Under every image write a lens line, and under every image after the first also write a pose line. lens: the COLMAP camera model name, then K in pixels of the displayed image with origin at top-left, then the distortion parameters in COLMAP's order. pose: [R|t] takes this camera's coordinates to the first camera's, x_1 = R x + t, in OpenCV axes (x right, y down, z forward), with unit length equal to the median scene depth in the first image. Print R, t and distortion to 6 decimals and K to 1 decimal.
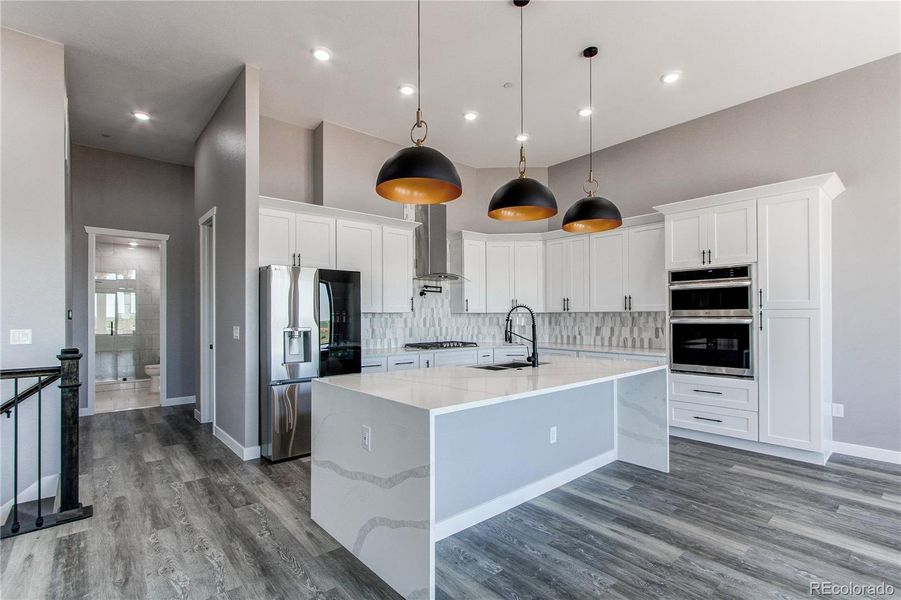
lens RADIAL K [[424.1, 0, 450.0], [0, 424.1, 317.3], [0, 0, 1]] dist [0.018718, 0.000606]
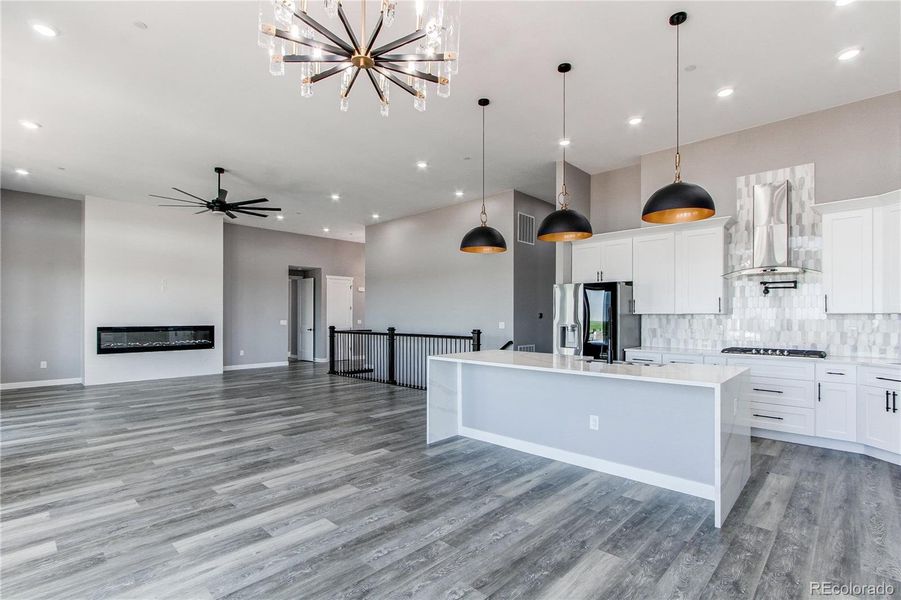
lens RADIAL K [[424.1, 0, 450.0], [0, 424.1, 317.3], [0, 0, 1]] dist [0.018718, 0.000606]
pose [[0.097595, 0.003500, -0.995220, 1.453709], [-0.000987, 0.999994, 0.003420, -0.010392], [0.995226, 0.000649, 0.097598, 0.547559]]
